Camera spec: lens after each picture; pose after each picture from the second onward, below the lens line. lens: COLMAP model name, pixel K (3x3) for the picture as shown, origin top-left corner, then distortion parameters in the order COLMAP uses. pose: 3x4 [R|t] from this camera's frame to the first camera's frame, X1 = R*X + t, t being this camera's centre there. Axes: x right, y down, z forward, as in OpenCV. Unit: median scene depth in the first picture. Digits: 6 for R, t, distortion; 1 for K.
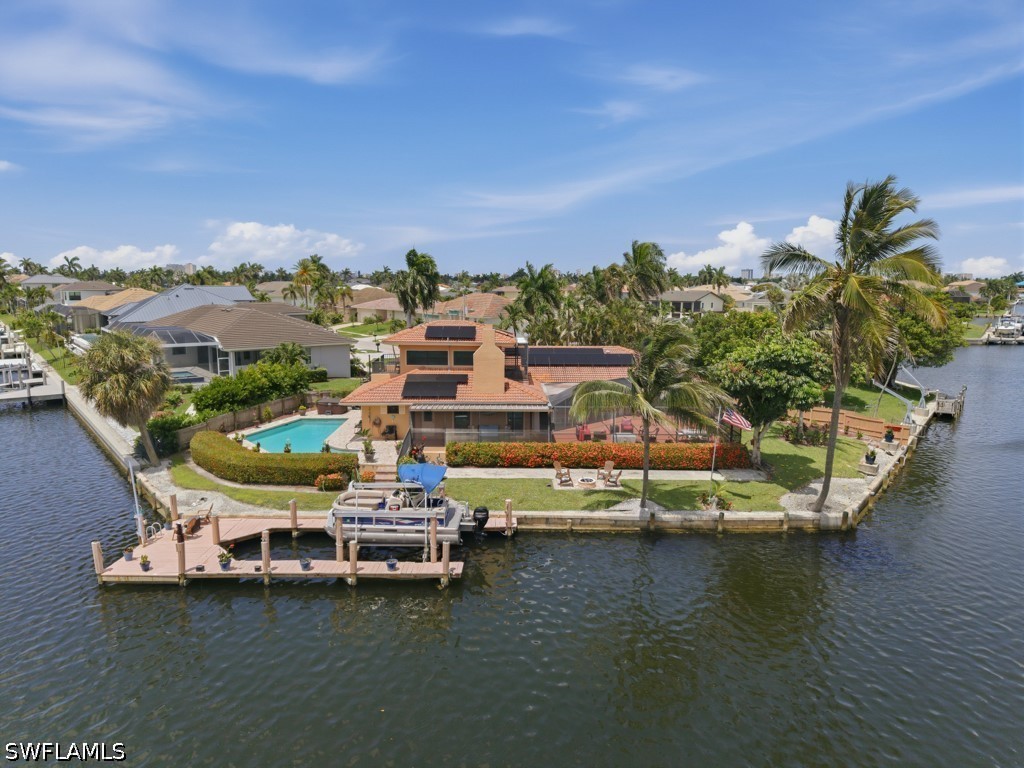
lens RADIAL K [[703.0, 0, 509.7], [0, 703.0, 377.9], [0, 0, 1]] dist [0.004703, 0.003555]
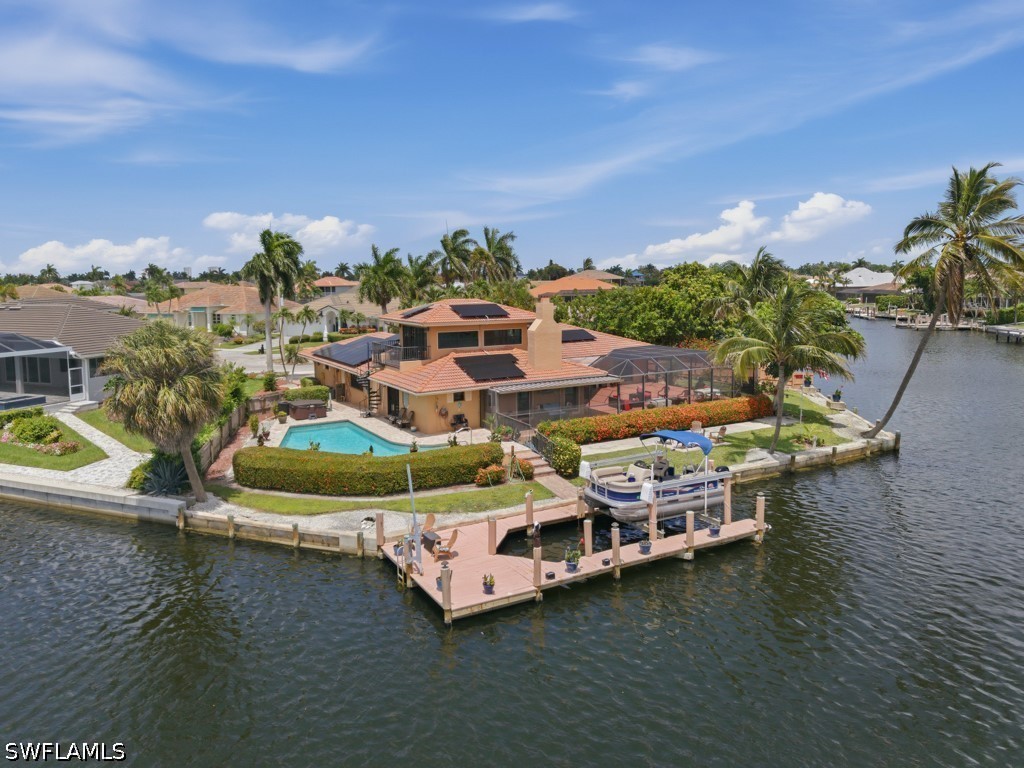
lens RADIAL K [[726.7, 0, 491.6], [0, 726.7, 386.1], [0, 0, 1]] dist [0.002724, -0.001277]
pose [[0.875317, -0.087497, 0.475567, -0.638325], [0.084941, 0.996022, 0.026912, 0.011743], [-0.476030, 0.016839, 0.879268, 0.193506]]
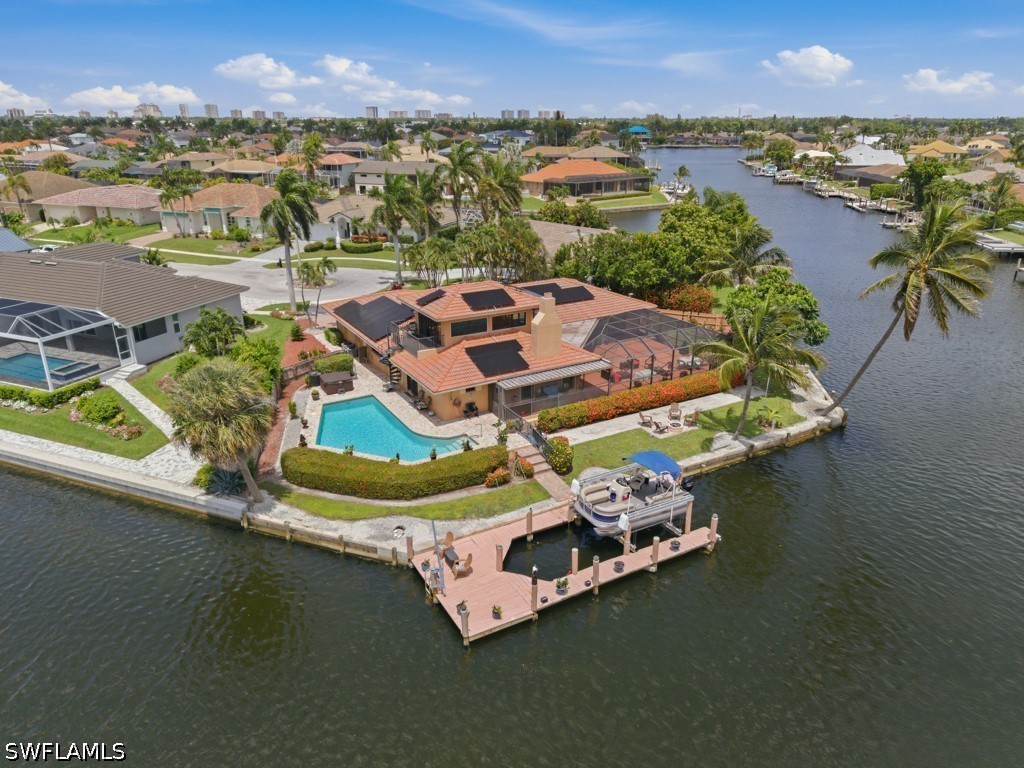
lens RADIAL K [[679.0, 0, 509.0], [0, 679.0, 433.2], [0, 0, 1]] dist [-0.000635, -0.001412]
pose [[0.867477, -0.209676, 0.451132, -0.648943], [0.072088, 0.950248, 0.303038, -0.210499], [-0.492227, -0.230357, 0.839433, 0.146929]]
